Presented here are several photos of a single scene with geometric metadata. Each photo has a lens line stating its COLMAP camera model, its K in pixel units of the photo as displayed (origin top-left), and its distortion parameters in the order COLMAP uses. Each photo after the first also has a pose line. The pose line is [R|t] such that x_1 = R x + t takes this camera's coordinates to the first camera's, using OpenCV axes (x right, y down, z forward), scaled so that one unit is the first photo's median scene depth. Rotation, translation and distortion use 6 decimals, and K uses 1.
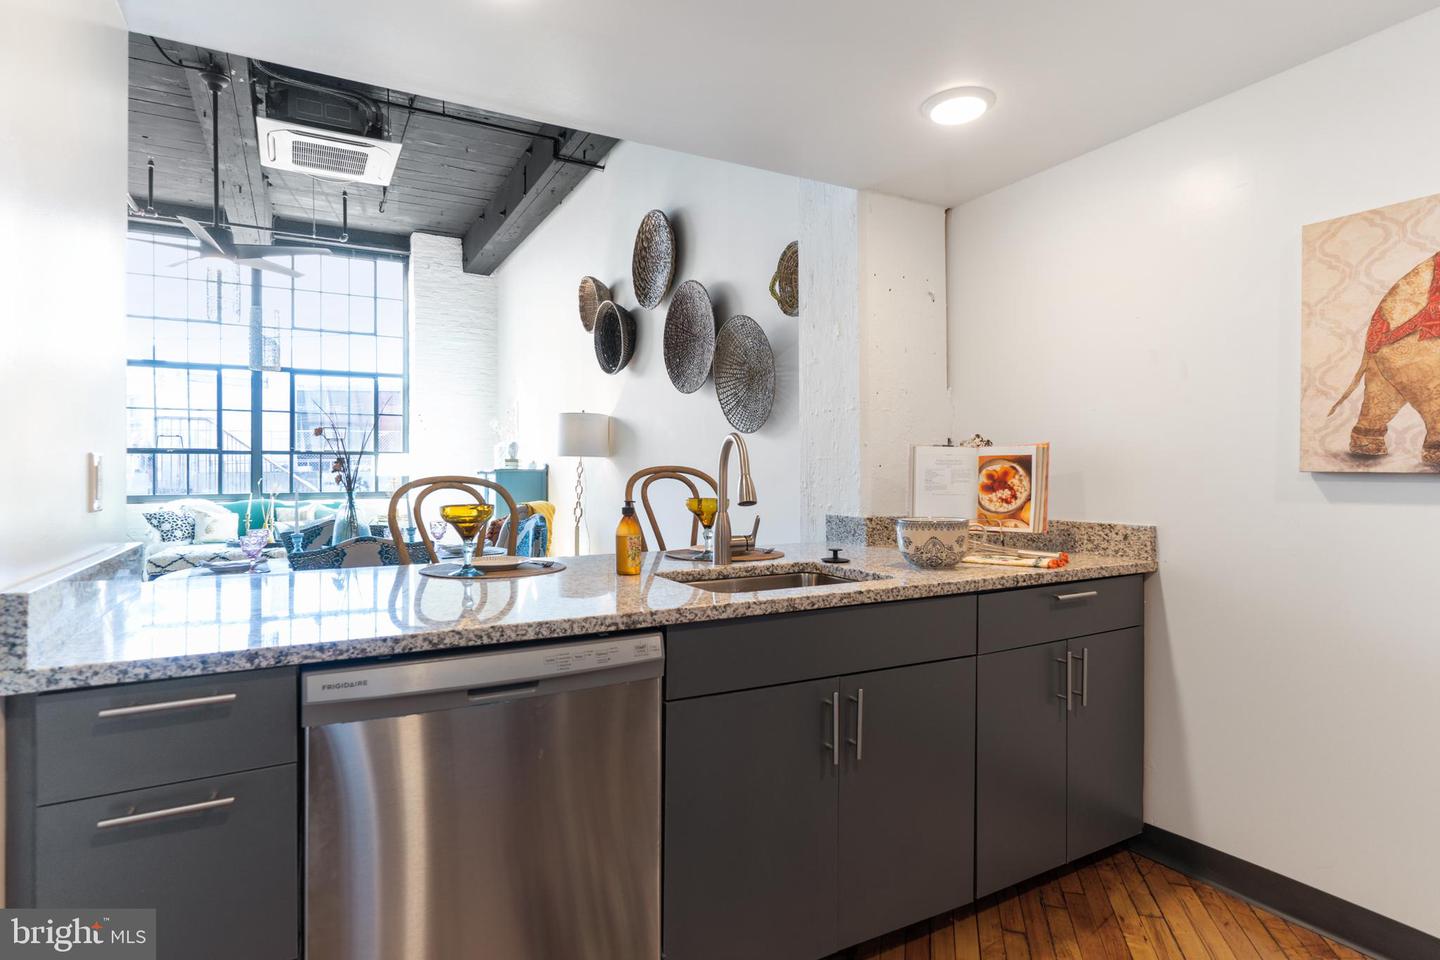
lens RADIAL K [[763.6, 0, 720.0], [0, 763.6, 480.0], [0, 0, 1]] dist [-0.005039, 0.000018]
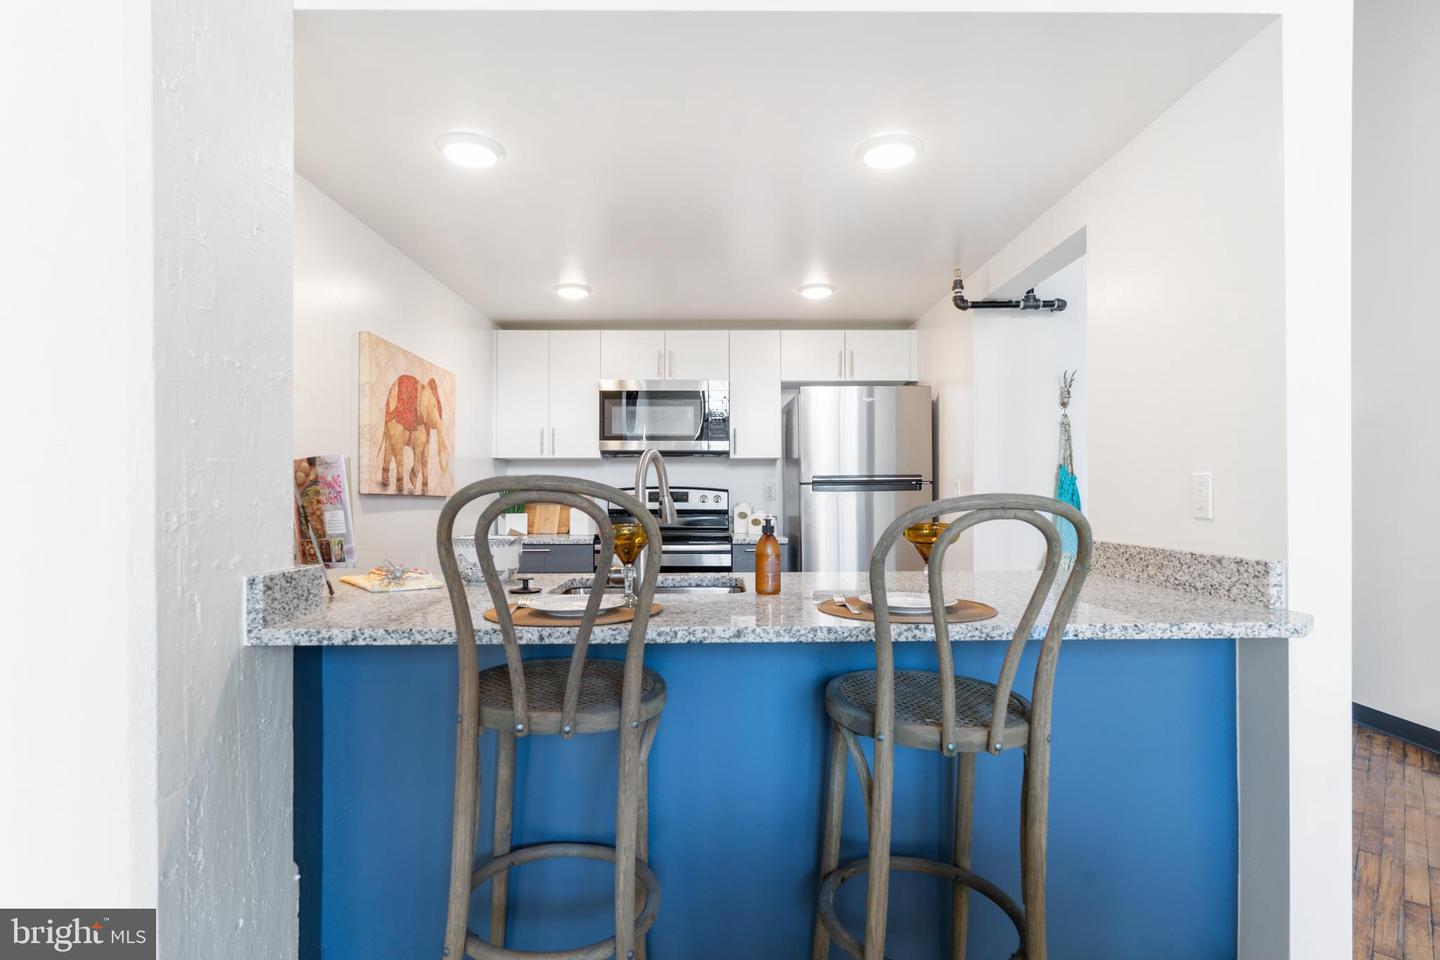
lens RADIAL K [[763.6, 0, 720.0], [0, 763.6, 480.0], [0, 0, 1]] dist [-0.005039, 0.000018]
pose [[-0.878400, 0.011948, 0.477777, -0.568352], [0.008426, 0.999919, -0.009514, -0.017927], [-0.477852, -0.004331, -0.878429, 1.979894]]
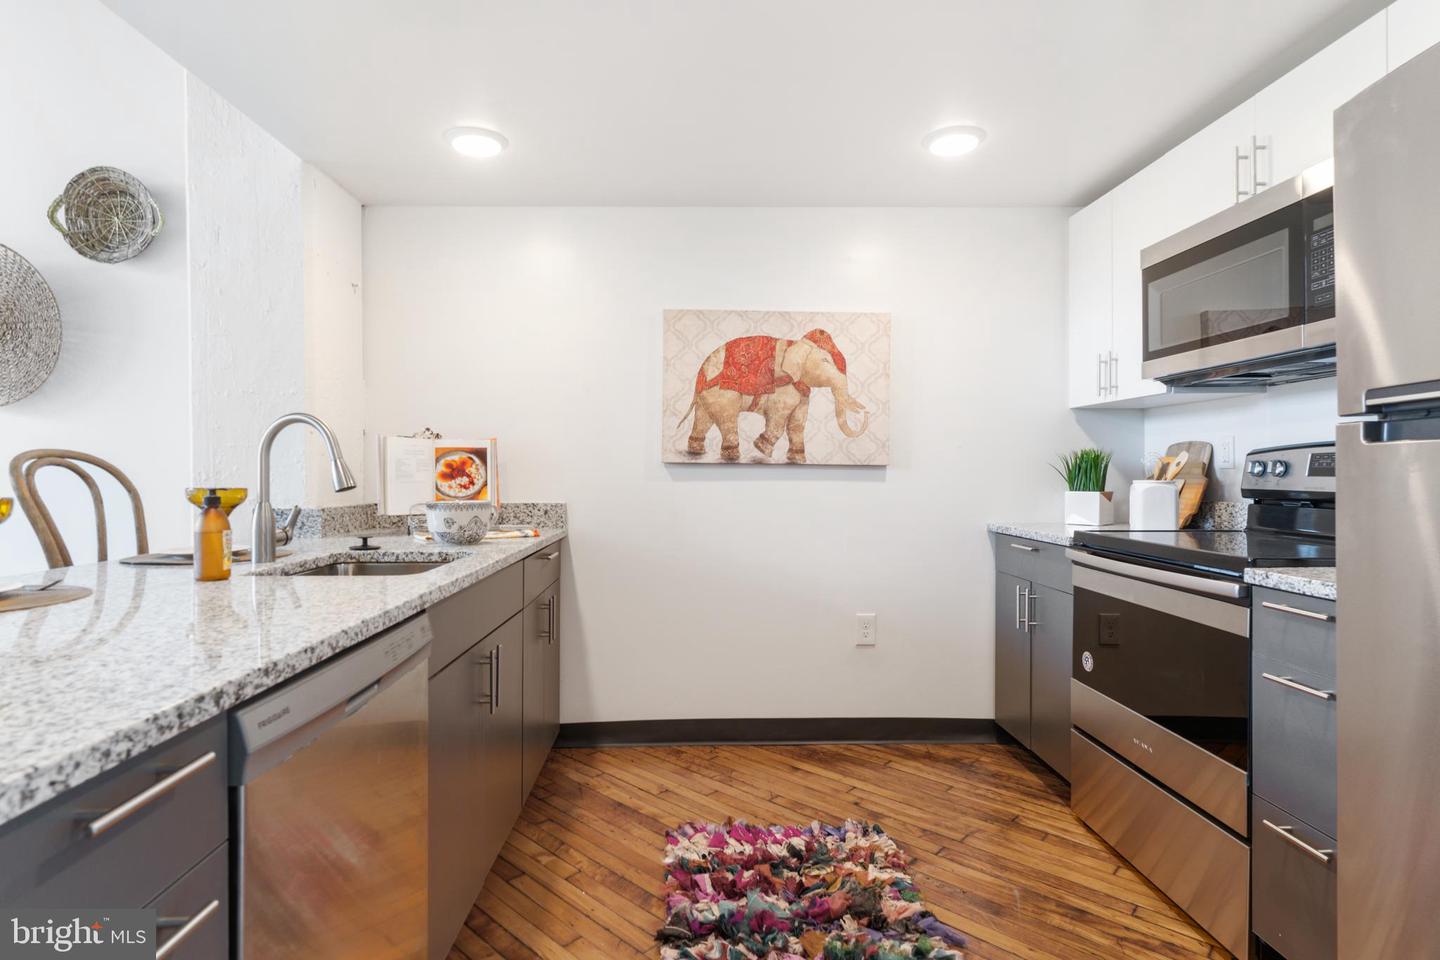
lens RADIAL K [[772.8, 0, 721.6], [0, 772.8, 495.9], [0, 0, 1]] dist [-0.001770, 0.000121]
pose [[0.443188, -0.026506, 0.896037, -0.637733], [0.010409, 0.999648, 0.024422, 0.021007], [-0.896368, -0.001497, 0.443308, 0.164493]]
